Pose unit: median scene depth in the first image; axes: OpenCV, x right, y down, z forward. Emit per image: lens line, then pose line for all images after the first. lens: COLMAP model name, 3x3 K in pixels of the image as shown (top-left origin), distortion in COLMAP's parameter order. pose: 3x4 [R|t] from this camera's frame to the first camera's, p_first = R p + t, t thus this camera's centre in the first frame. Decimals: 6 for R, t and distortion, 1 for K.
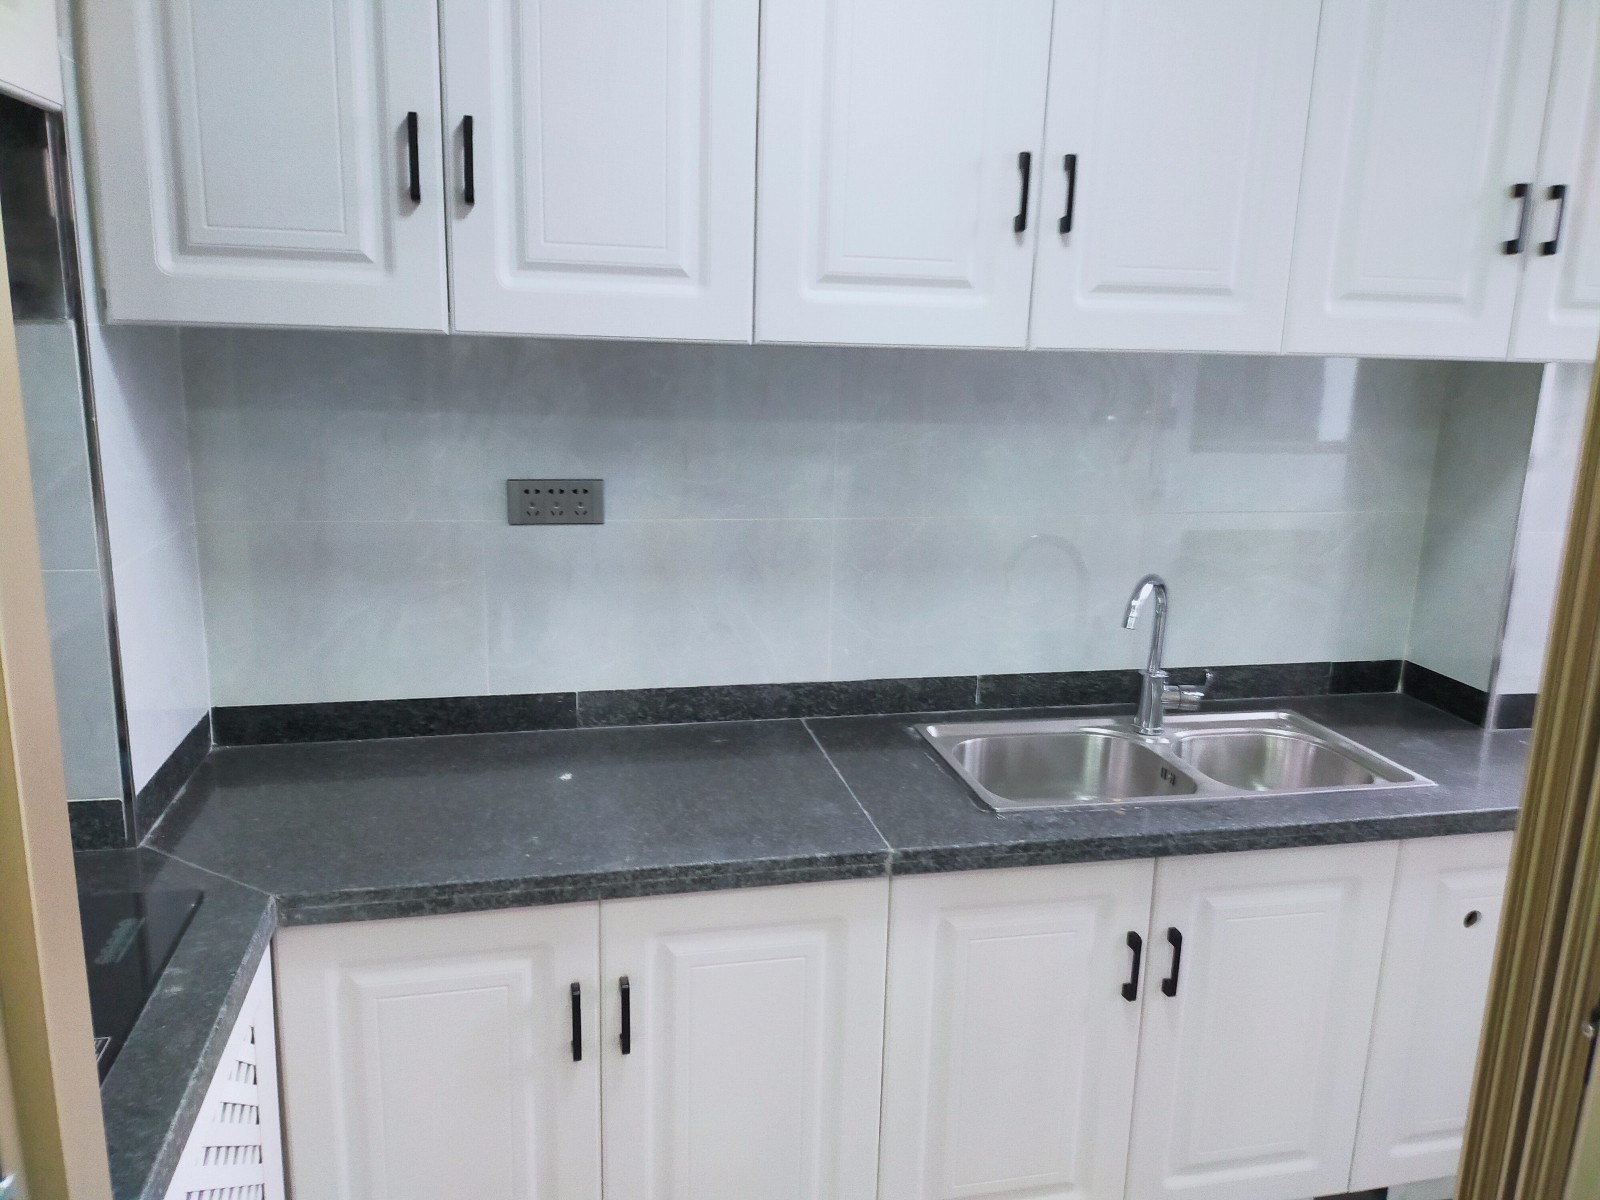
lens RADIAL K [[1210.9, 0, 800.0], [0, 1210.9, 600.0], [0, 0, 1]] dist [0.031100, -0.001716]
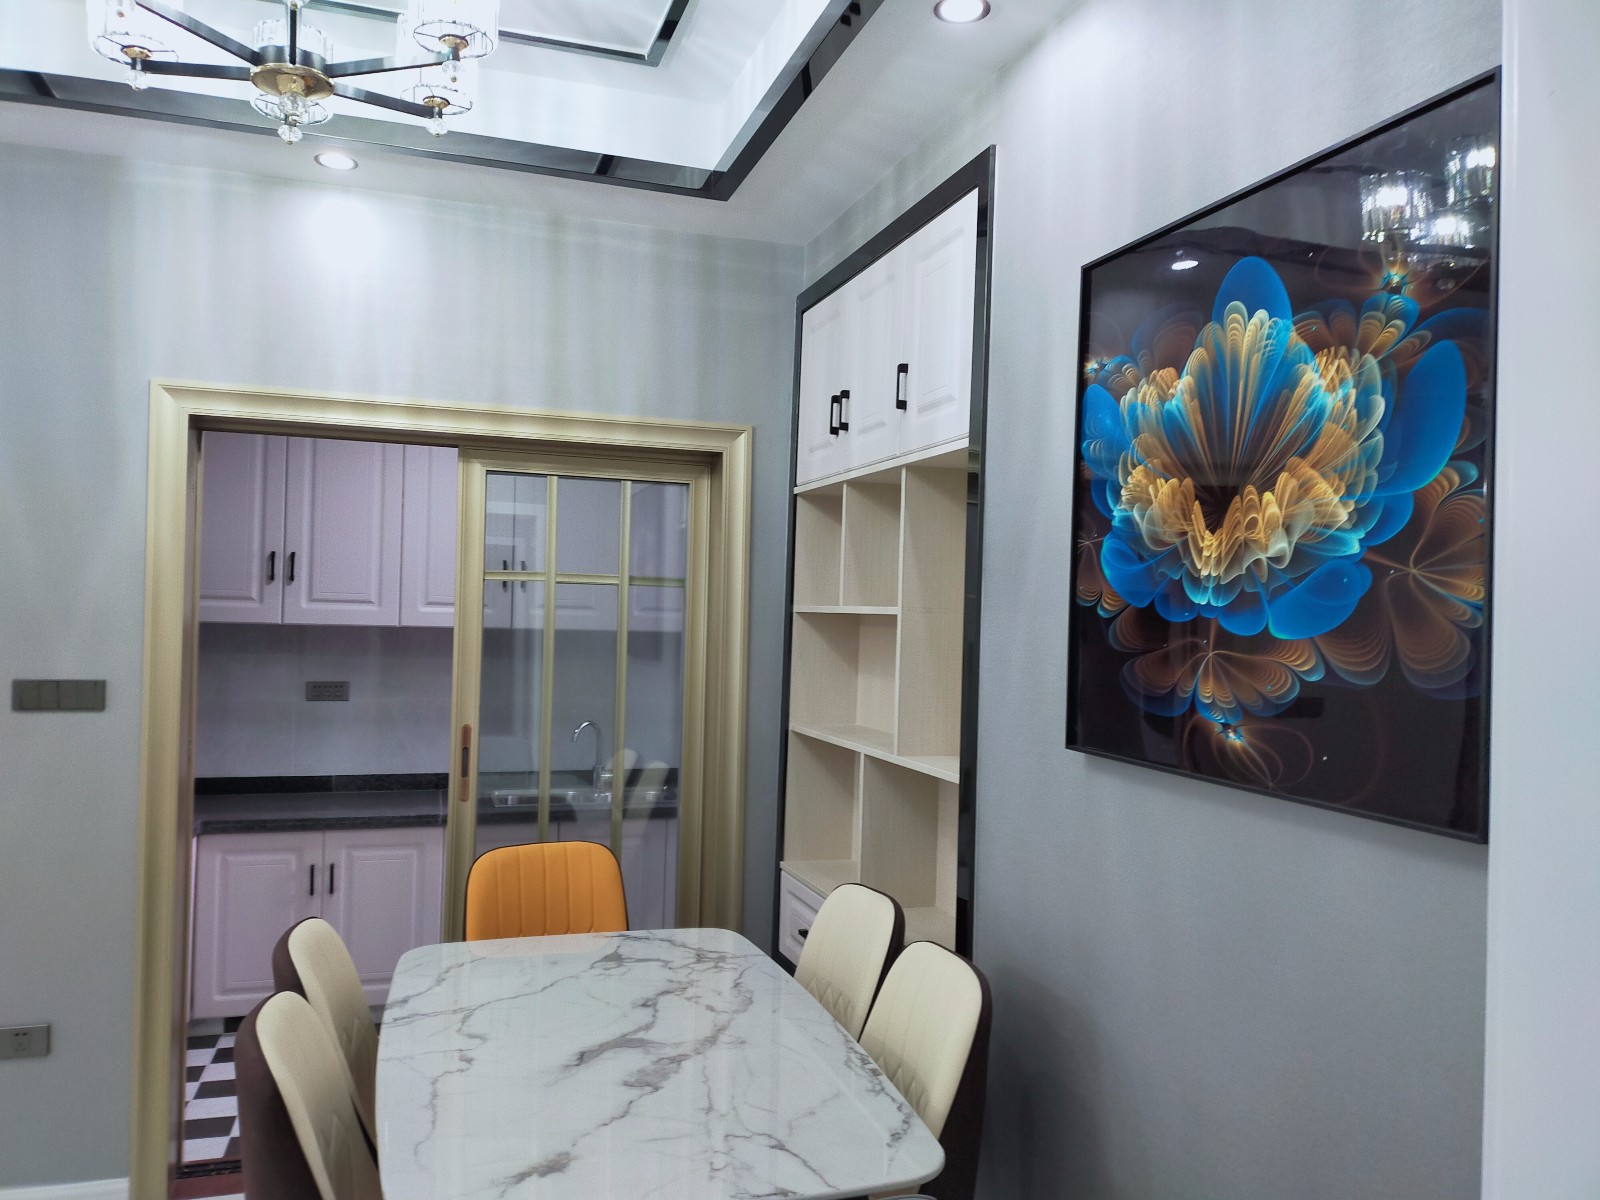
lens RADIAL K [[1210.9, 0, 800.0], [0, 1210.9, 600.0], [0, 0, 1]] dist [0.031100, -0.001716]
pose [[0.996797, -0.003244, 0.079902, 0.665262], [0.021432, 0.973462, -0.227843, 0.383965], [-0.077042, 0.228826, 0.970414, -1.792644]]
